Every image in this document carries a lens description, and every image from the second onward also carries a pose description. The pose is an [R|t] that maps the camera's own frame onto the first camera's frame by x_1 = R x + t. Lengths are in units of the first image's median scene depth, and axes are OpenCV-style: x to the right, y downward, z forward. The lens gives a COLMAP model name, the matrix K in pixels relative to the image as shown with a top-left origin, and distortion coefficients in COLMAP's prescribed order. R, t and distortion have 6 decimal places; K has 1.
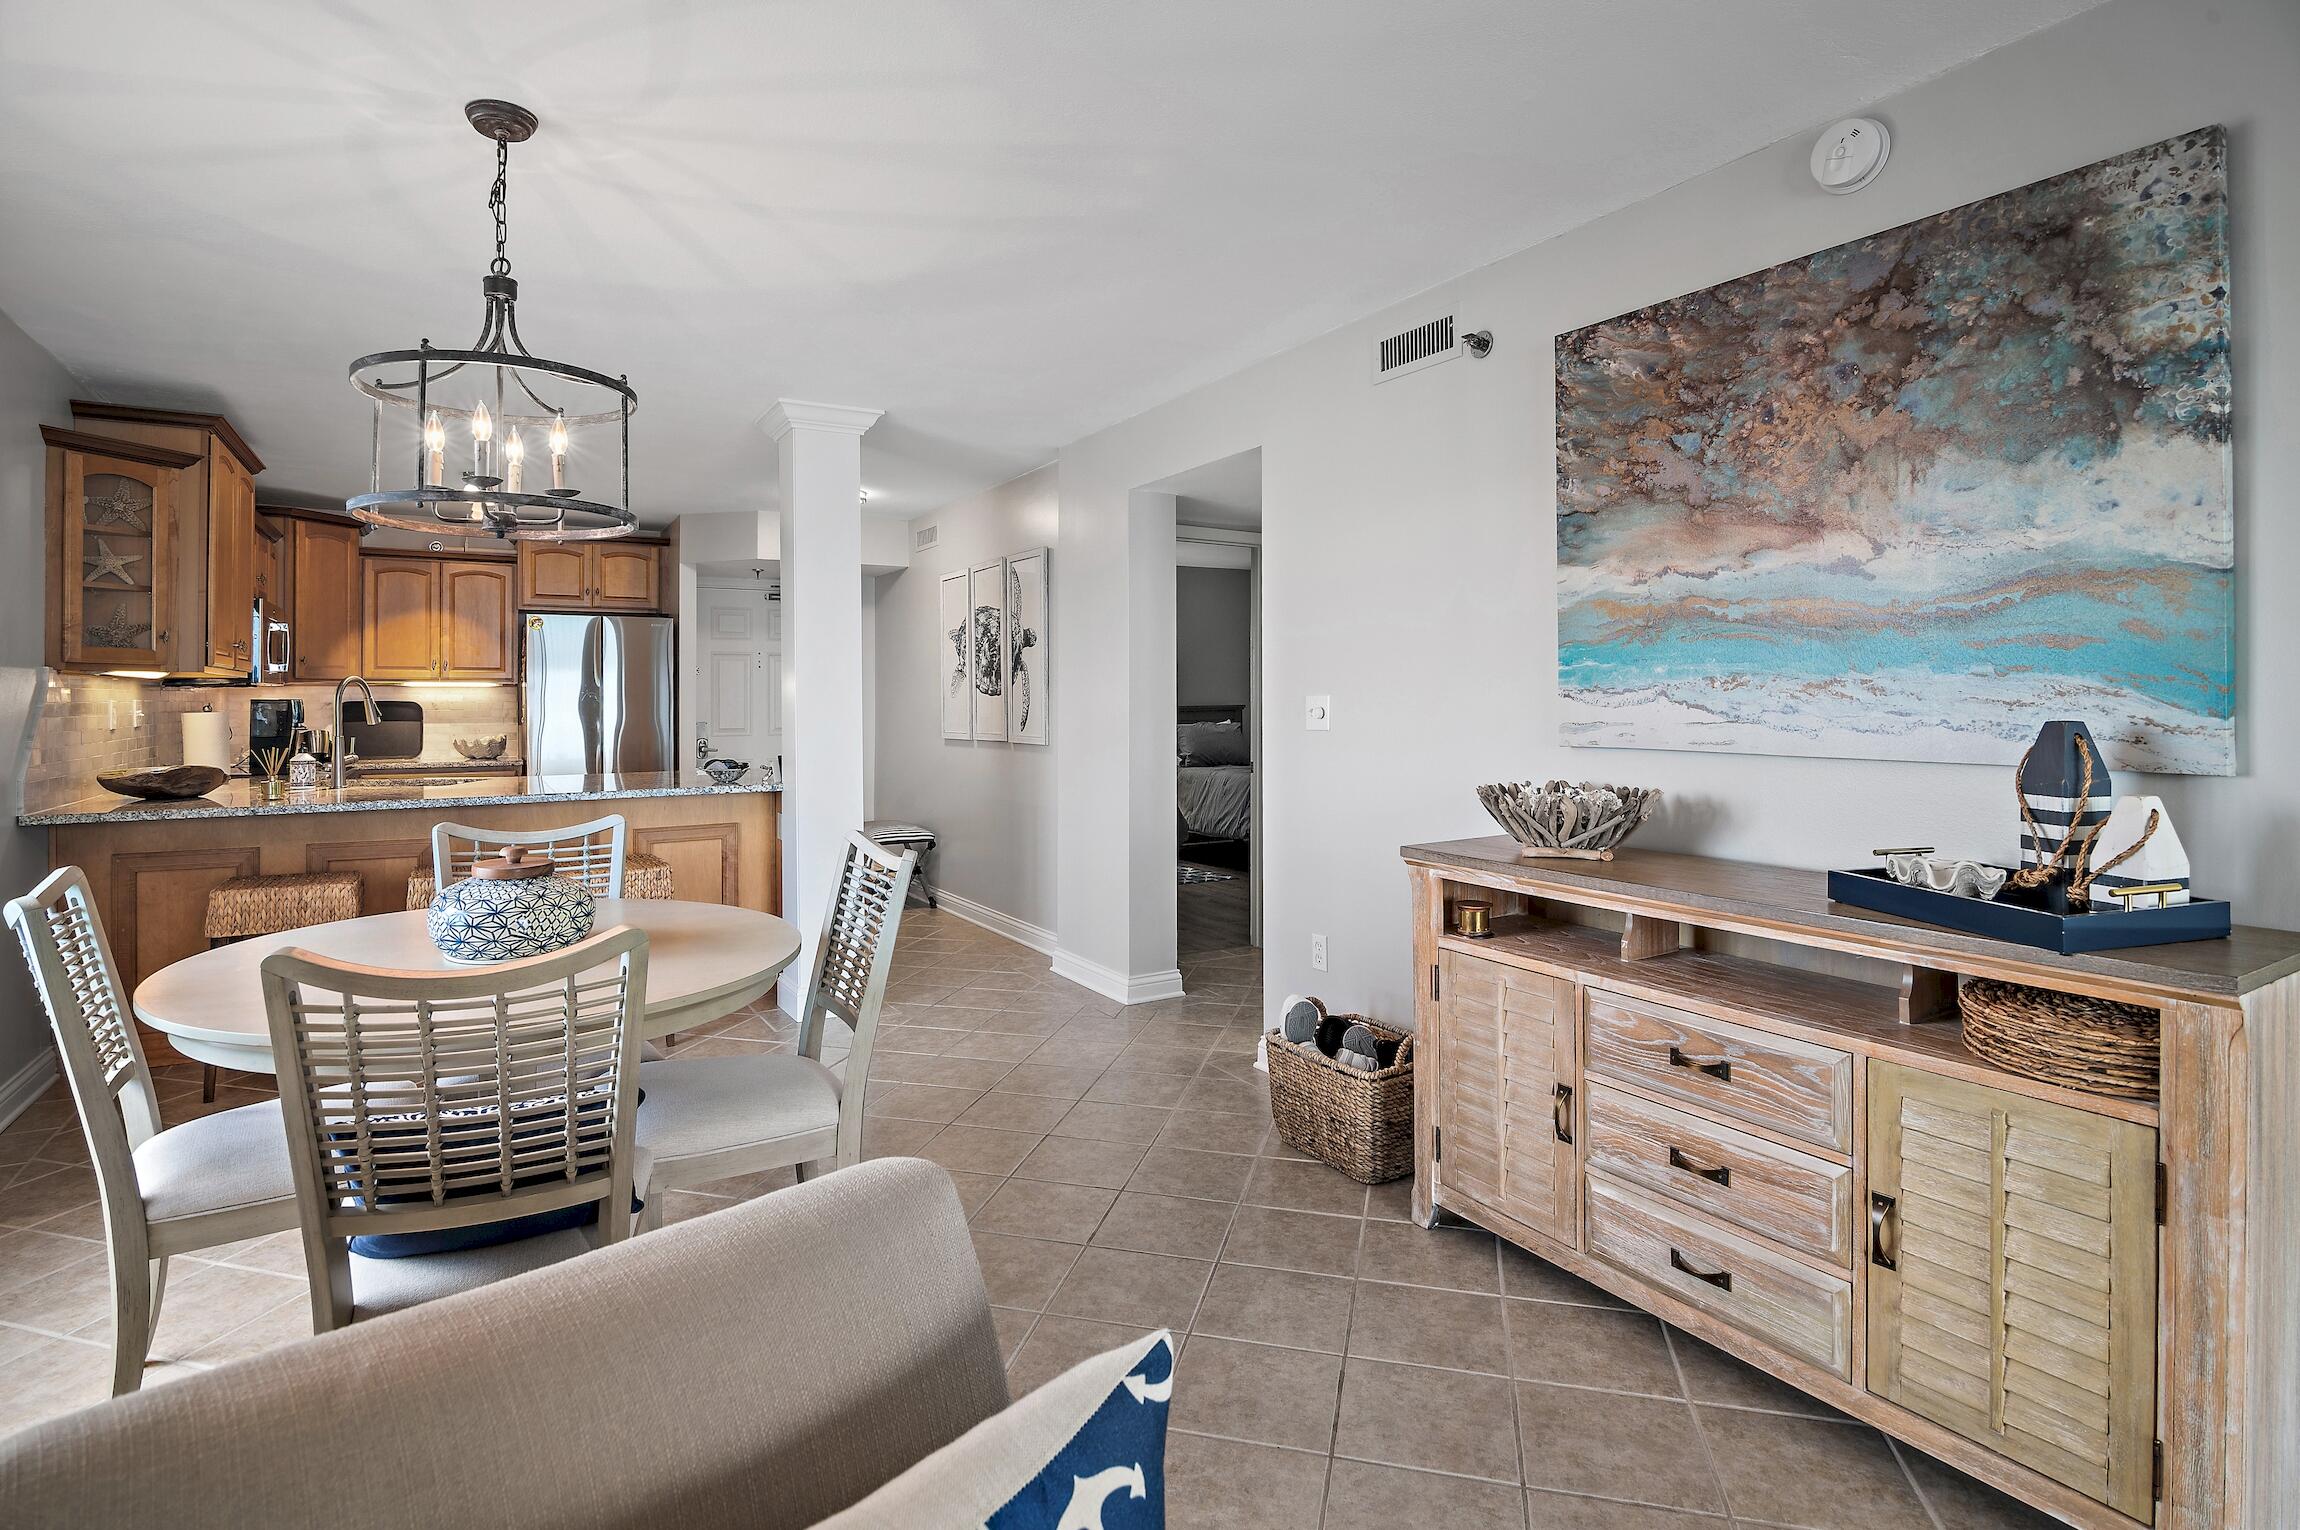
lens RADIAL K [[1149.9, 0, 1139.3], [0, 1149.9, 696.3], [0, 0, 1]] dist [-0.024515, 0.000432]
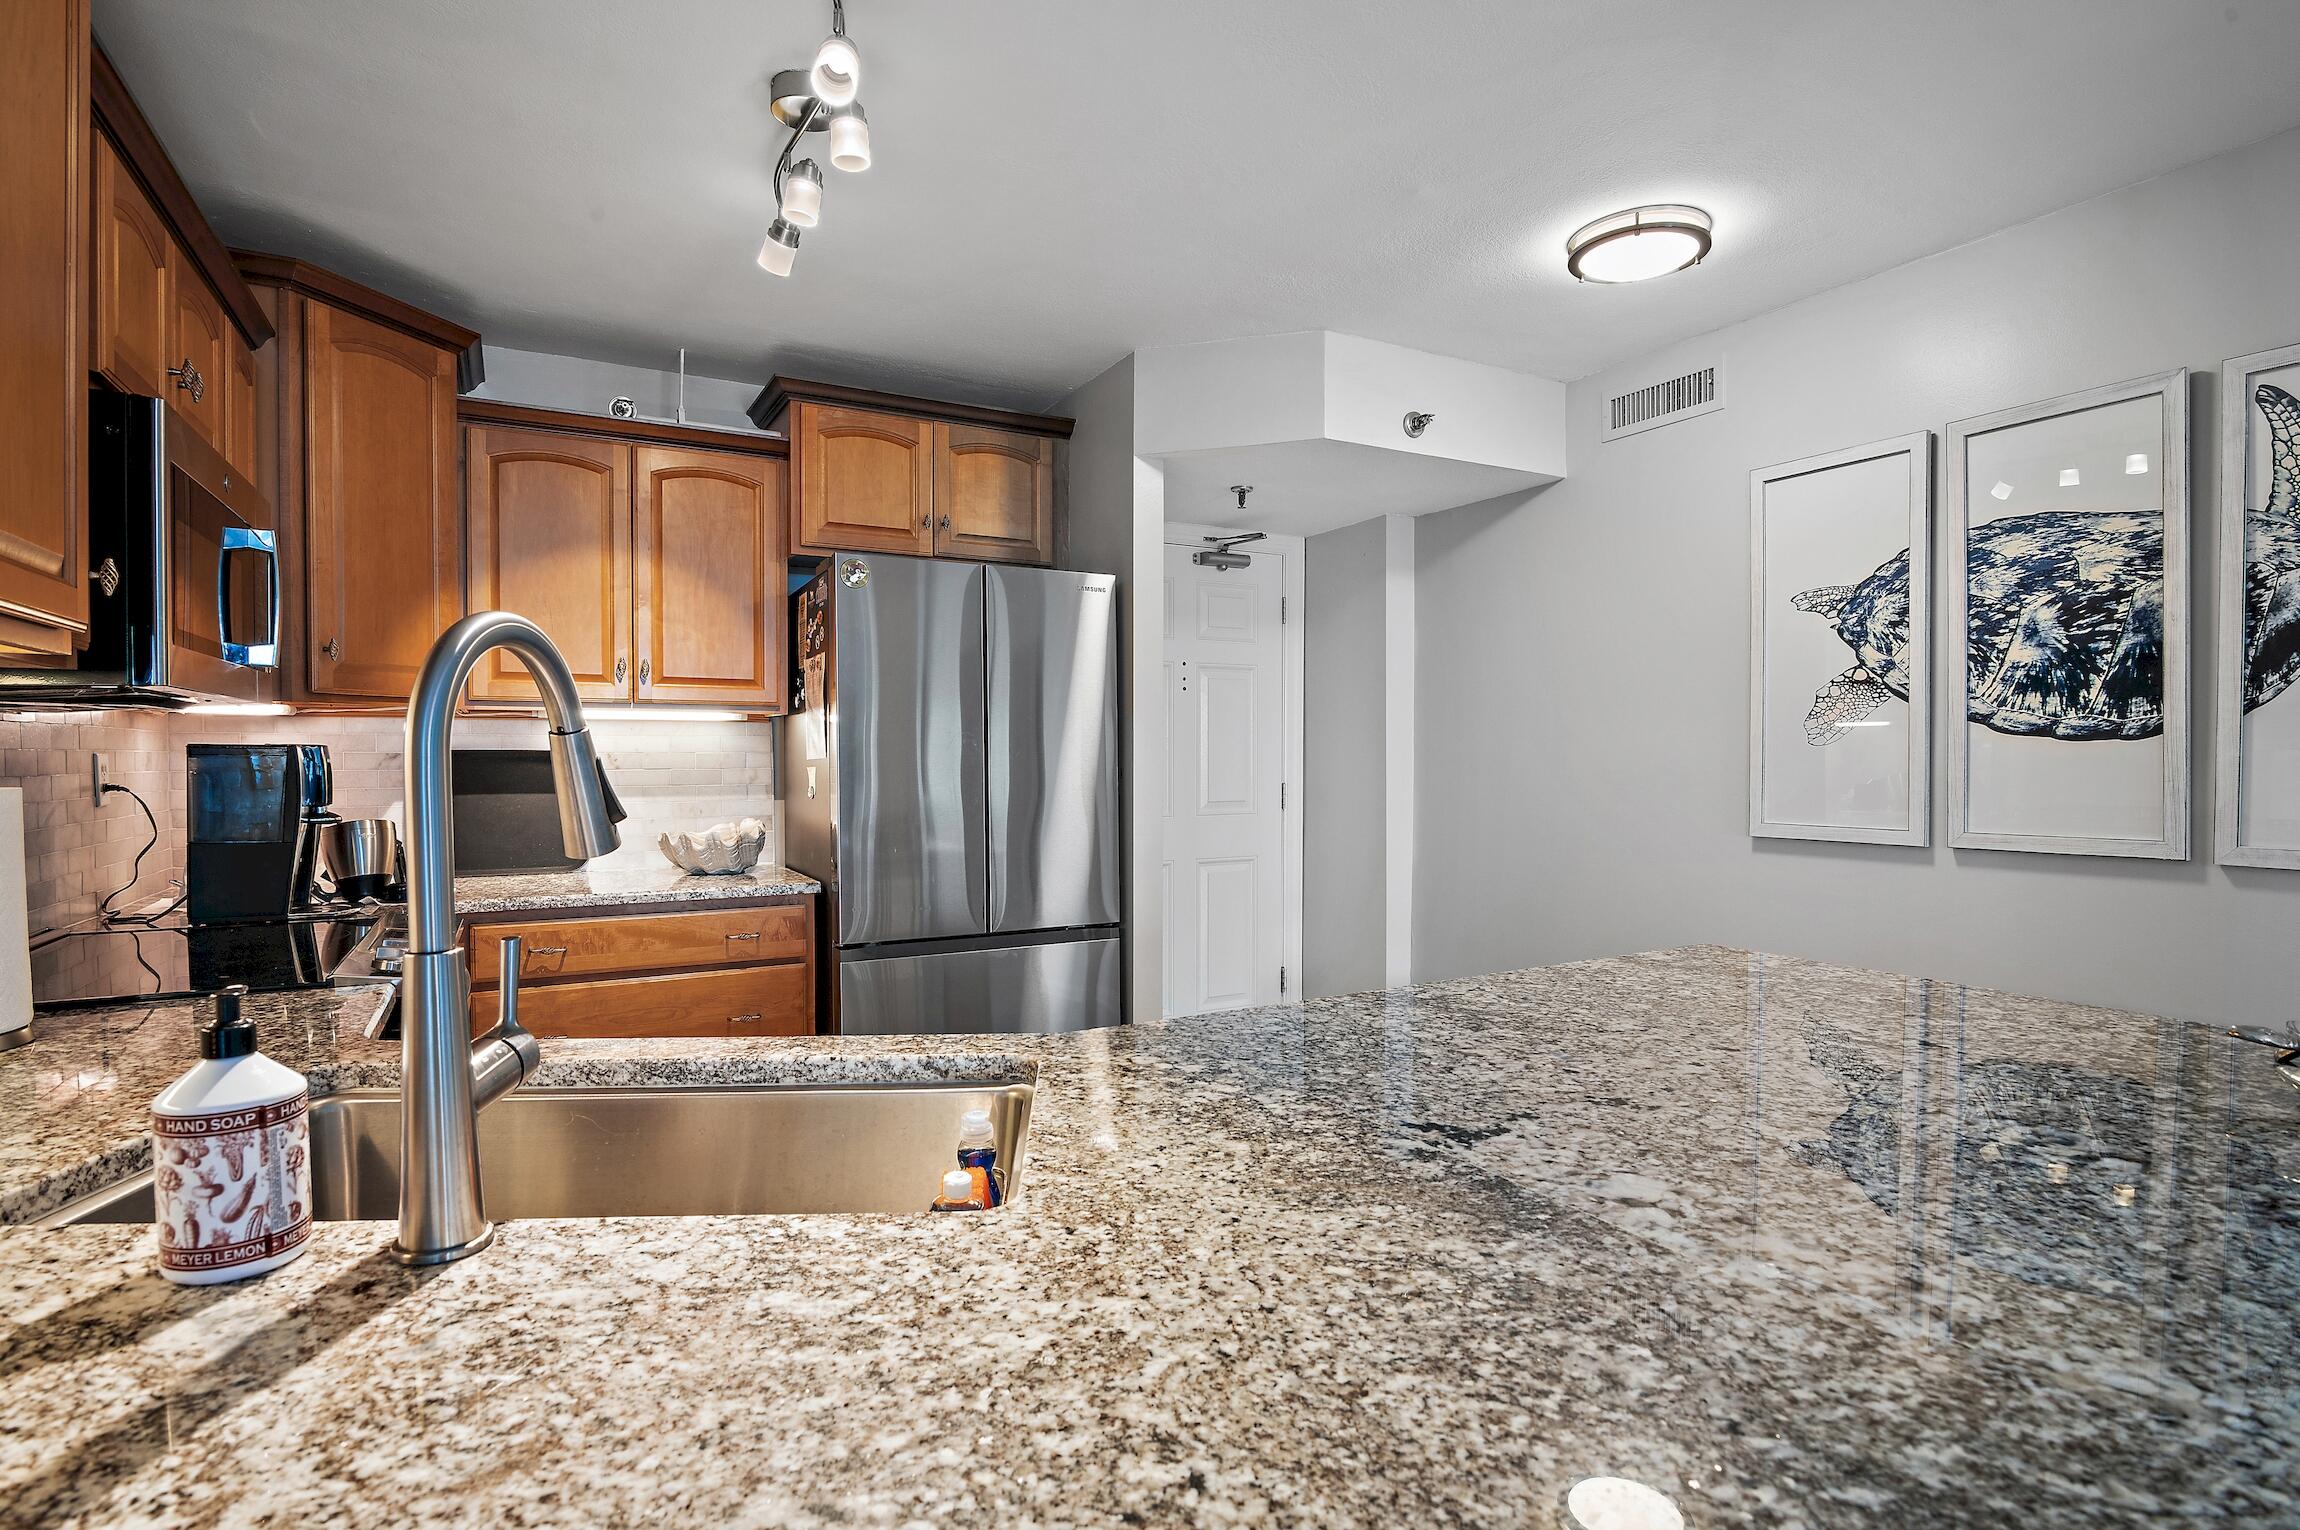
lens RADIAL K [[1139.6, 0, 1146.5], [0, 1139.6, 781.9], [0, 0, 1]] dist [-0.018411, 0.000294]
pose [[0.999395, 0.003551, -0.034605, -0.844140], [-0.002531, 0.999563, 0.029461, 0.006191], [0.034694, -0.029356, 0.998967, 1.186108]]
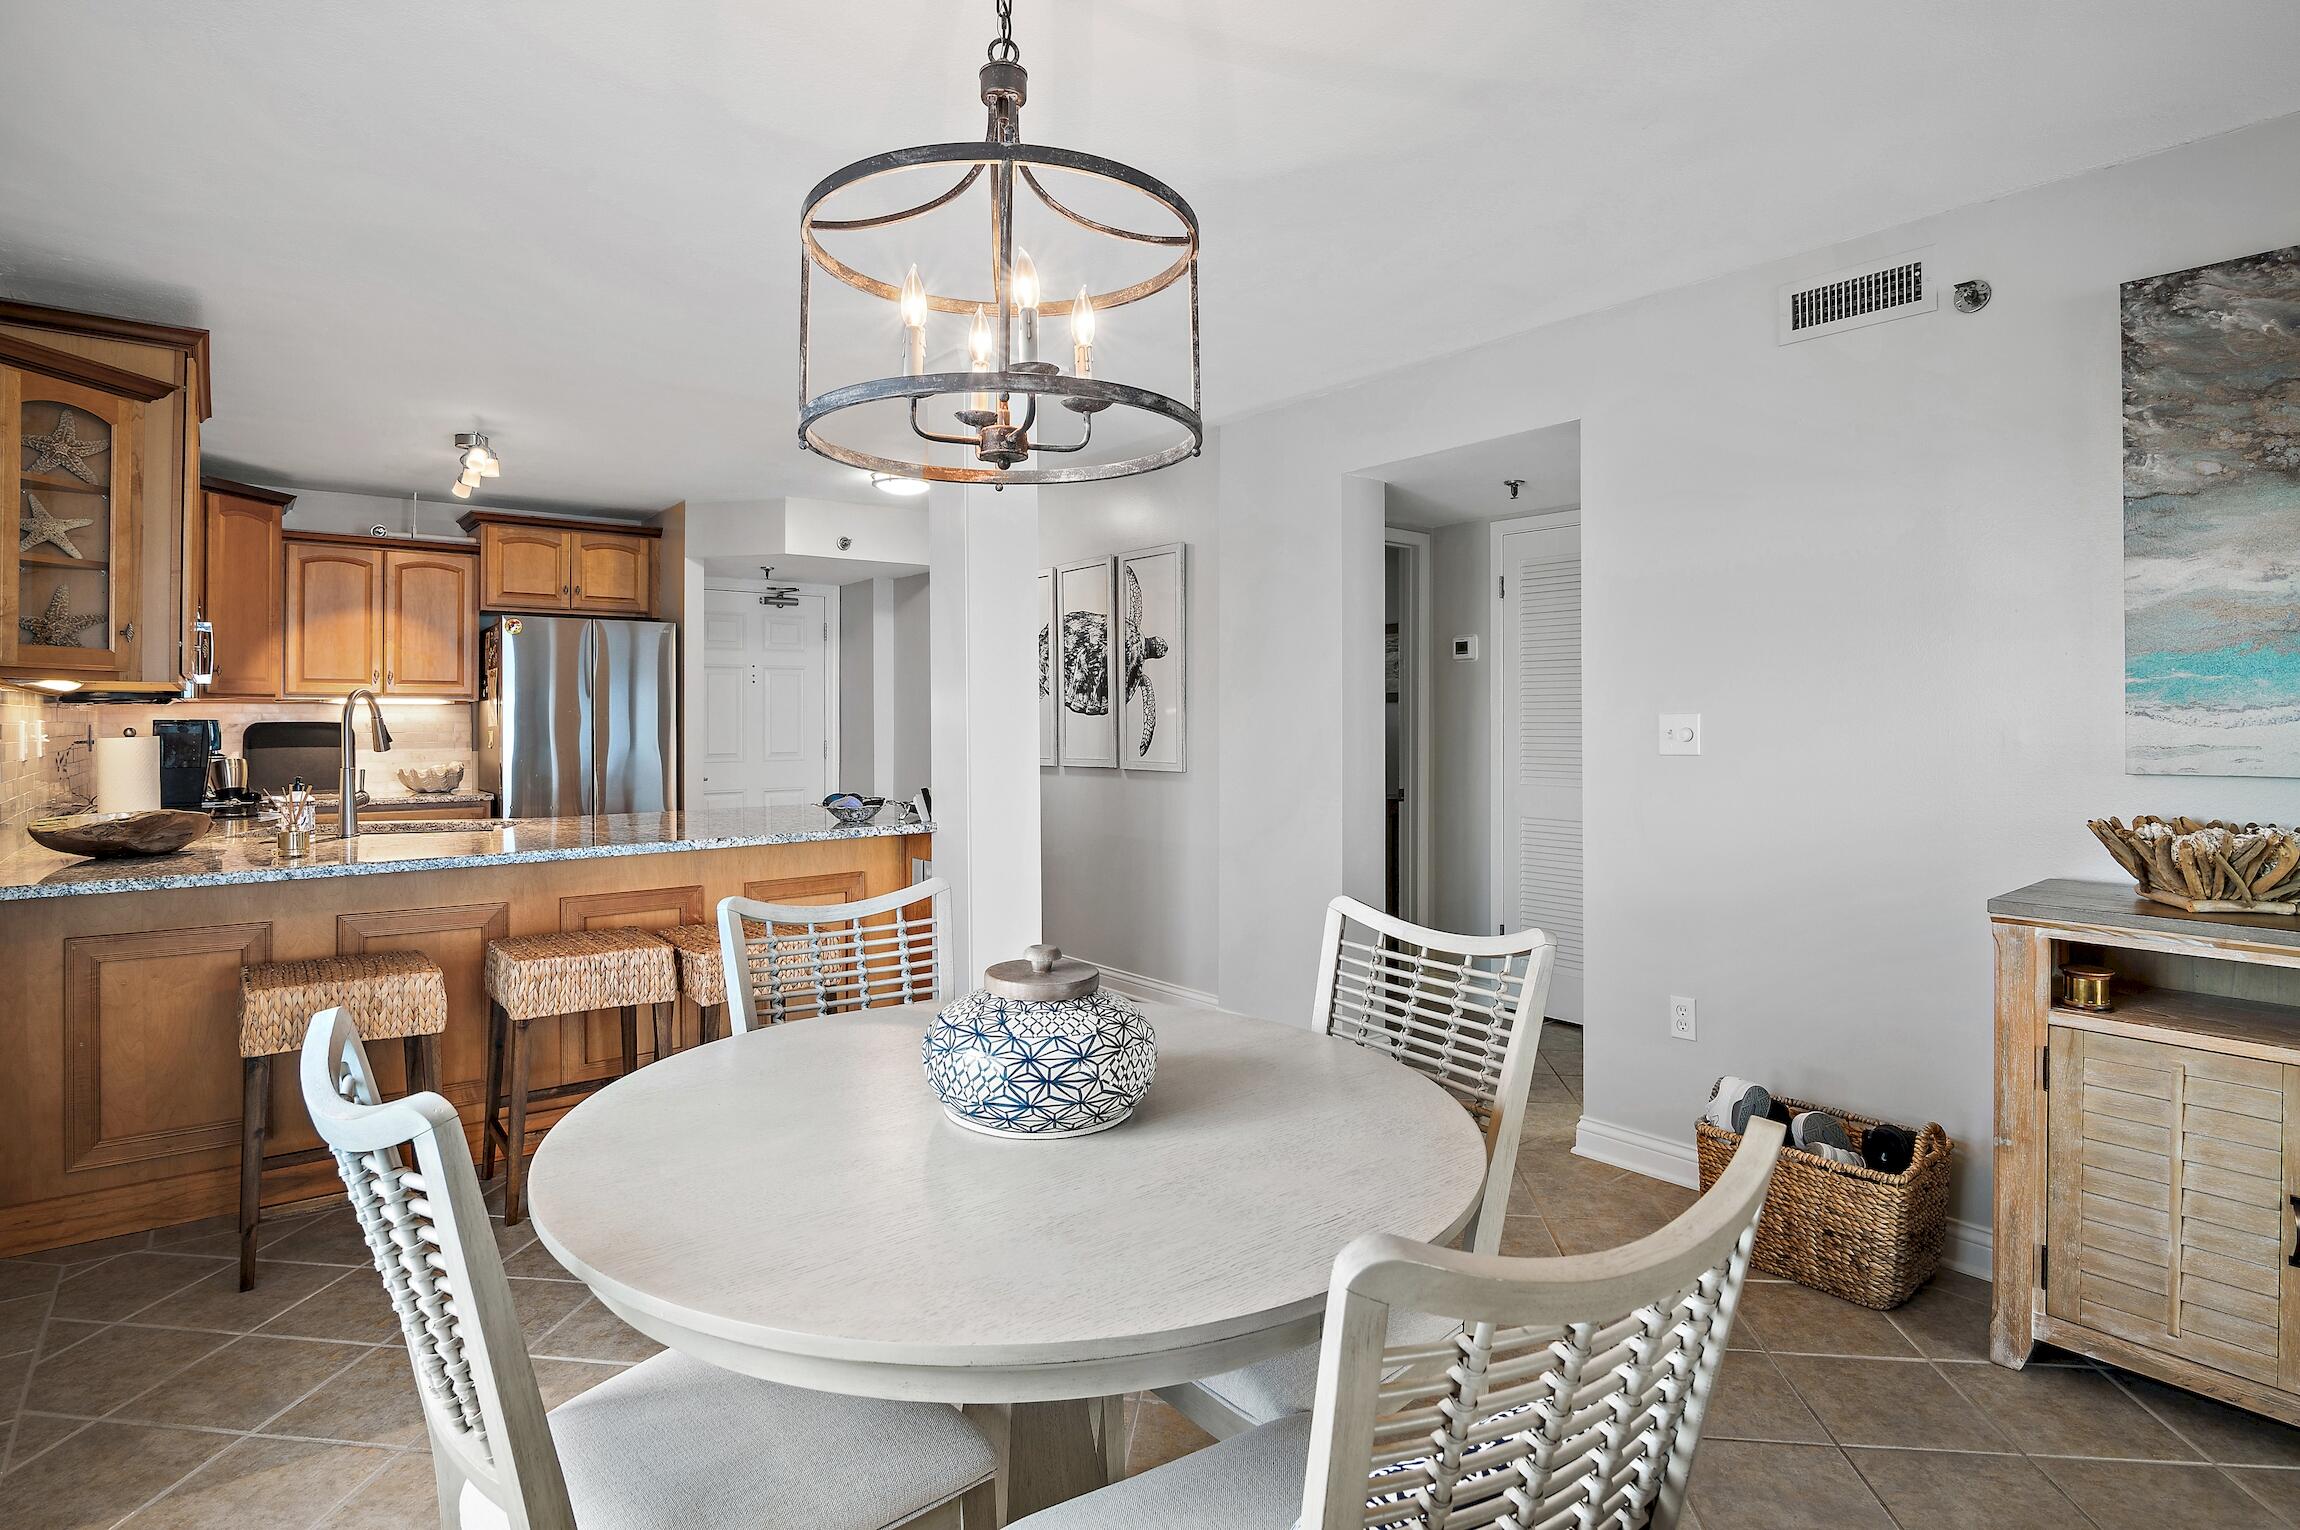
lens RADIAL K [[1174.7, 0, 1146.6], [0, 1174.7, 716.0], [0, 0, 1]] dist [-0.023280, 0.000317]
pose [[0.990941, -0.000010, 0.134301, -0.402379], [0.000078, 1.000000, -0.000500, 0.001189], [-0.134301, 0.000506, 0.990940, 0.231614]]
